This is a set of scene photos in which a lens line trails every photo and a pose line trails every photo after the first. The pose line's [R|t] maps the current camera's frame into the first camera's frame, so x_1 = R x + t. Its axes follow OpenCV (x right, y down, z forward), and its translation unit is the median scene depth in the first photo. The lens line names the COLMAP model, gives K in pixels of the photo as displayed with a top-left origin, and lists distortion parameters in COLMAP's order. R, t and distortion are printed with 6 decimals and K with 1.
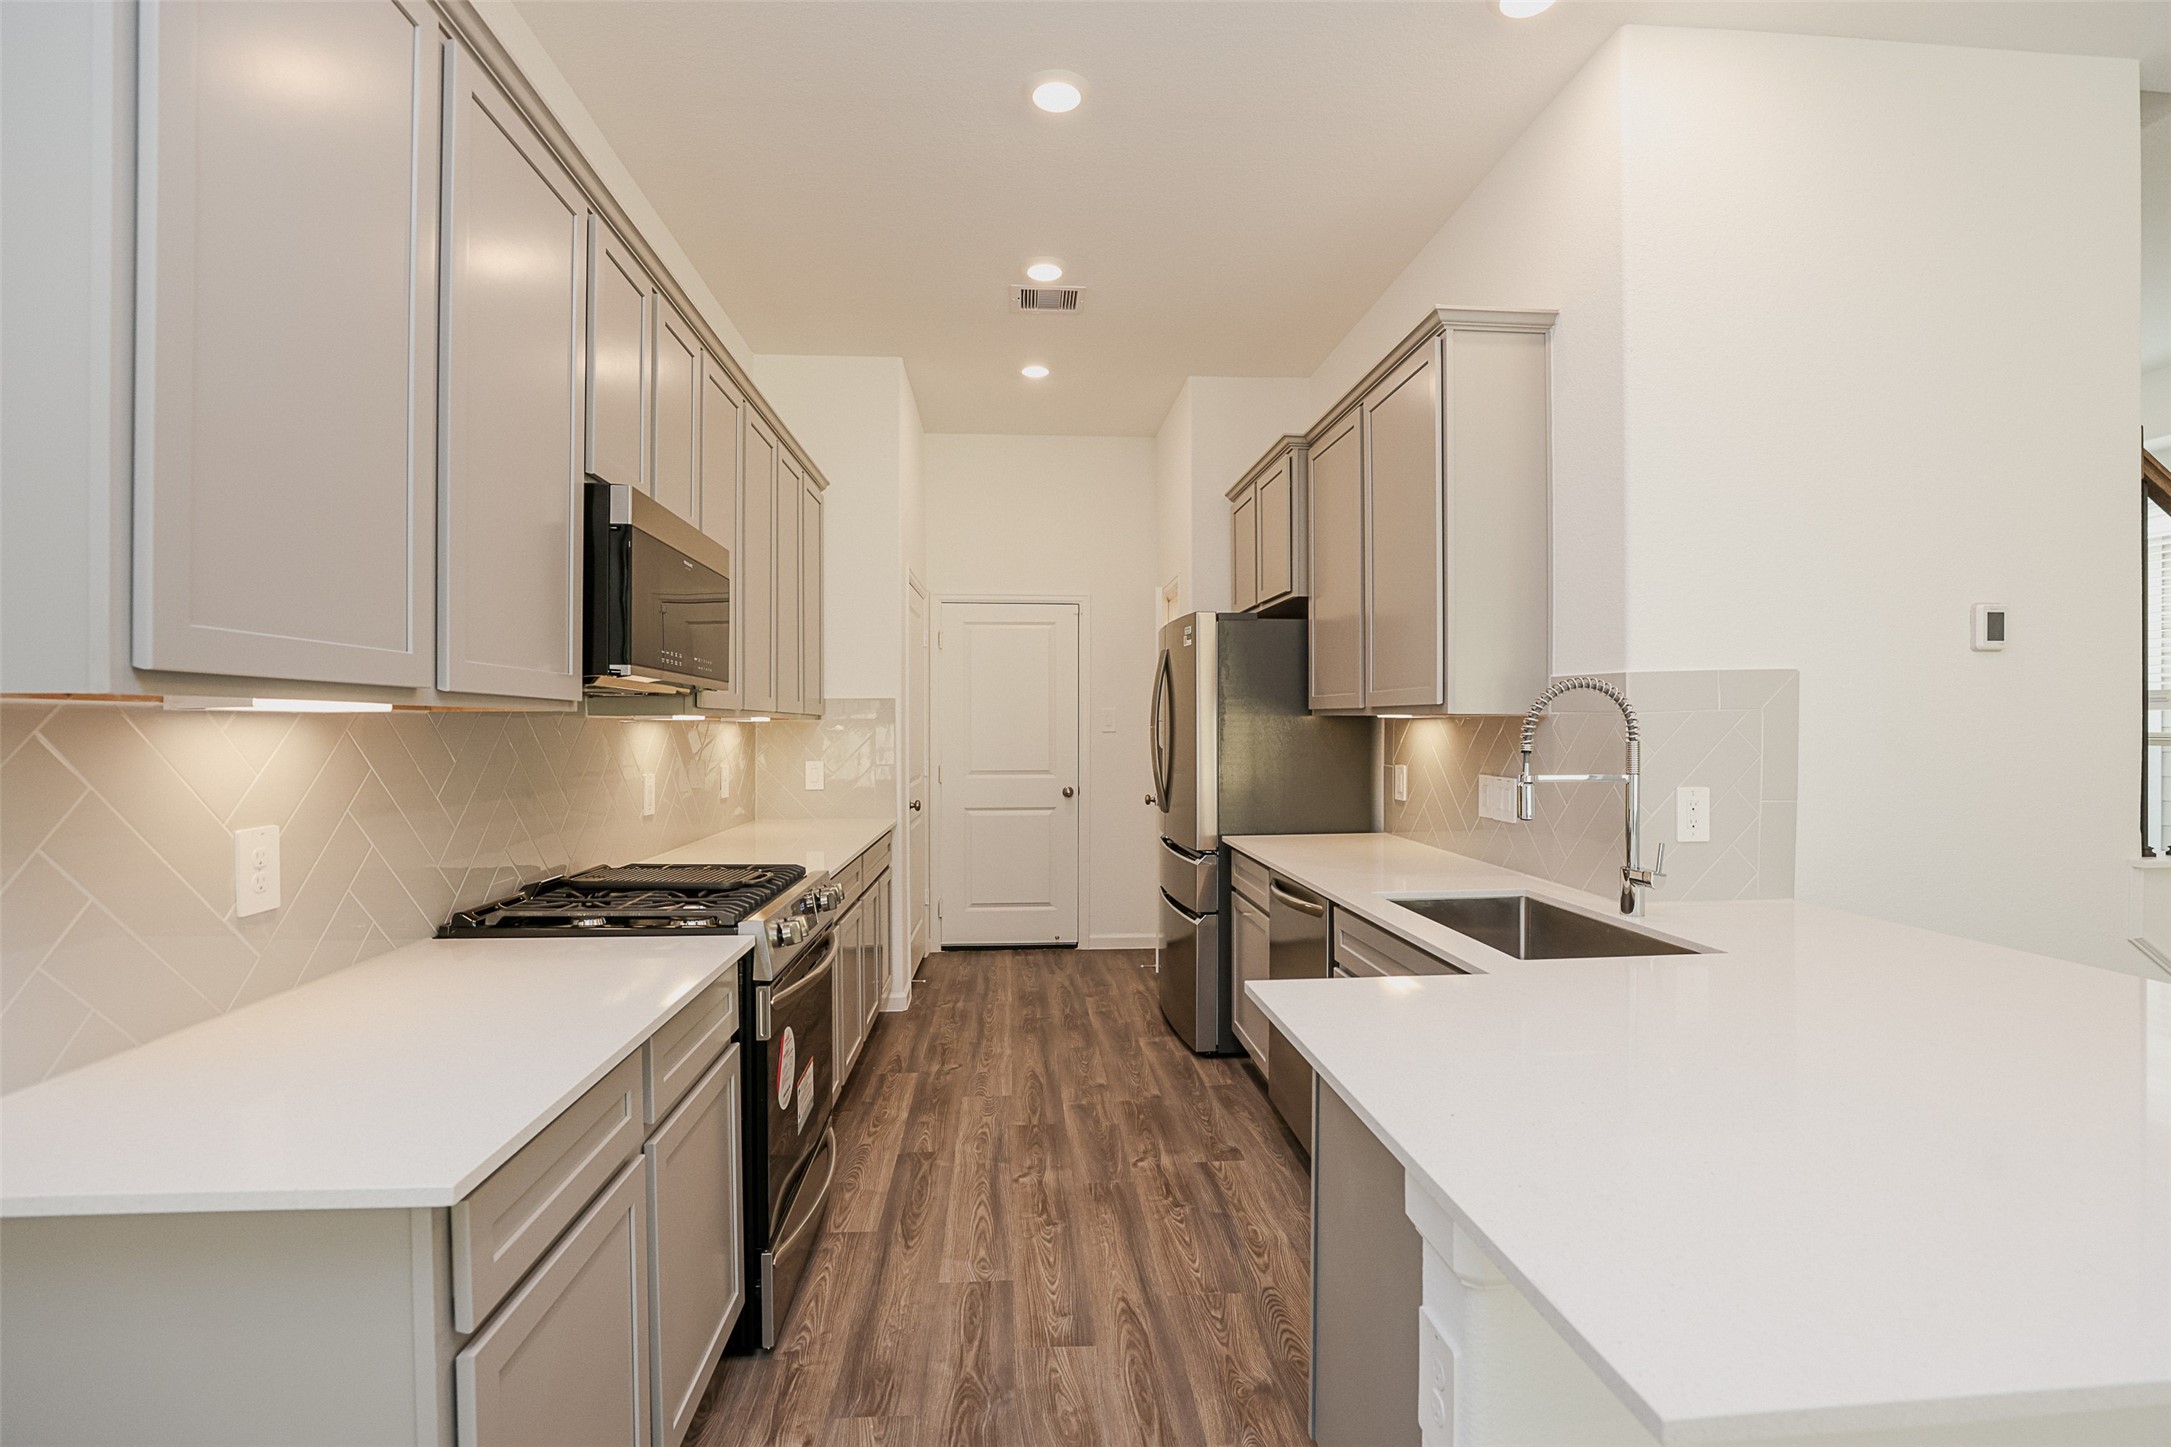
lens RADIAL K [[988.2, 0, 1085.1], [0, 988.2, 730.7], [0, 0, 1]] dist [-0.047316, 0.014294]
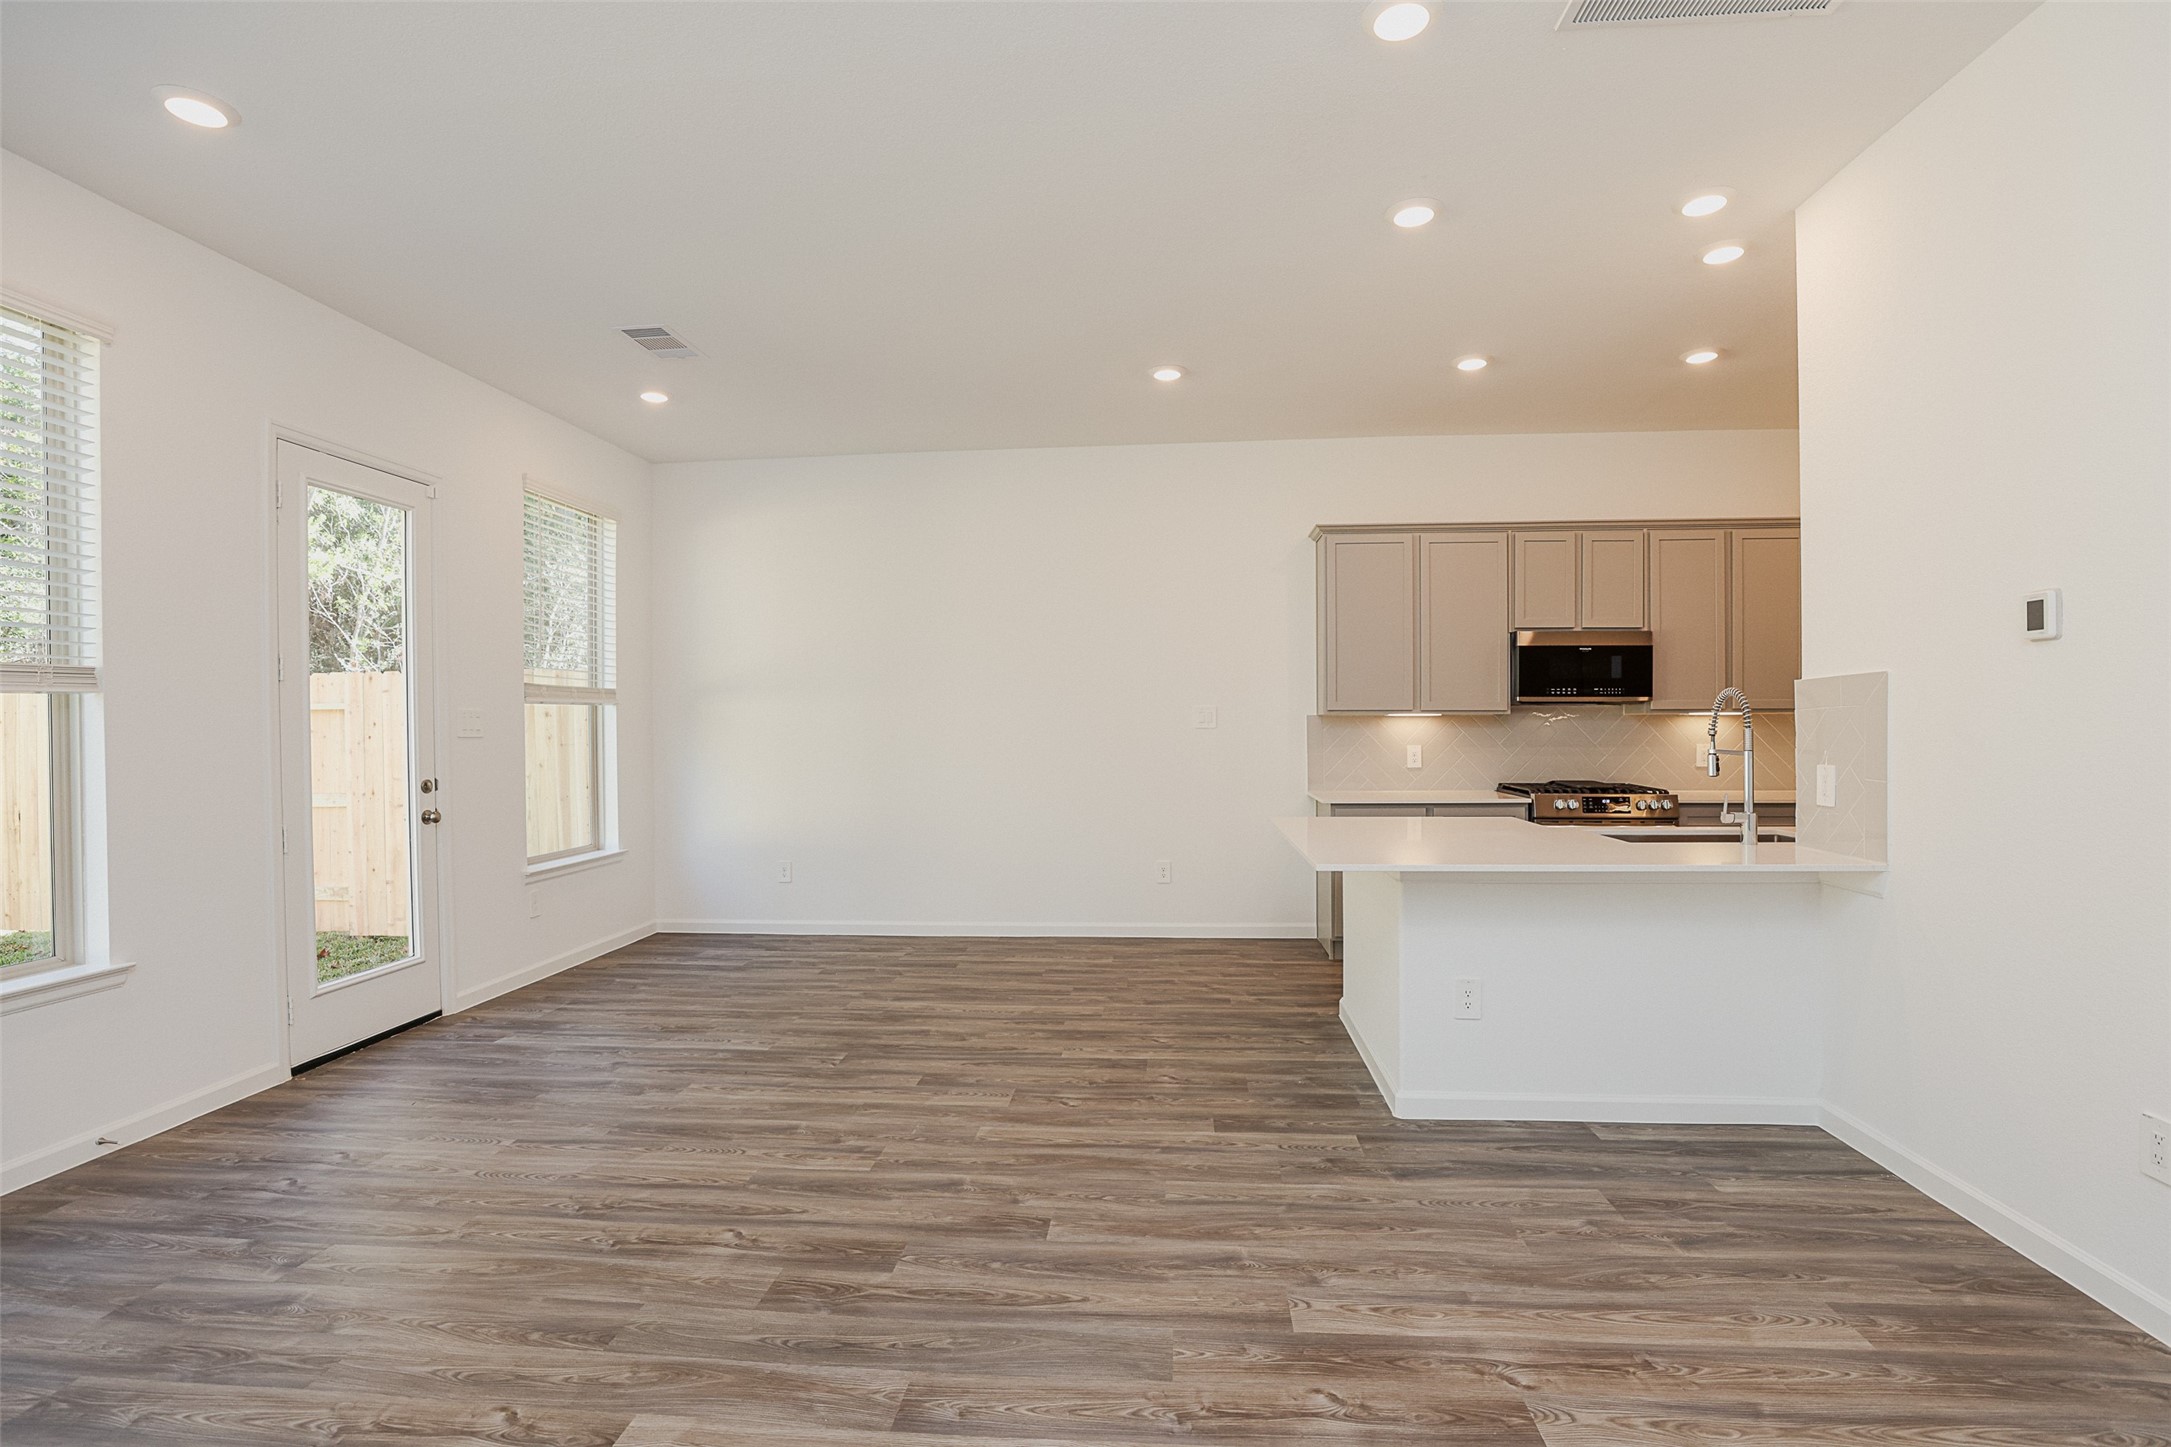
lens RADIAL K [[999.6, 0, 1088.1], [0, 999.6, 735.3], [0, 0, 1]] dist [-0.046949, 0.014680]
pose [[-0.165697, 0.016229, -0.986043, 1.637216], [0.002346, 0.999868, 0.016062, -0.004953], [0.986174, 0.000348, -0.165714, 0.176298]]
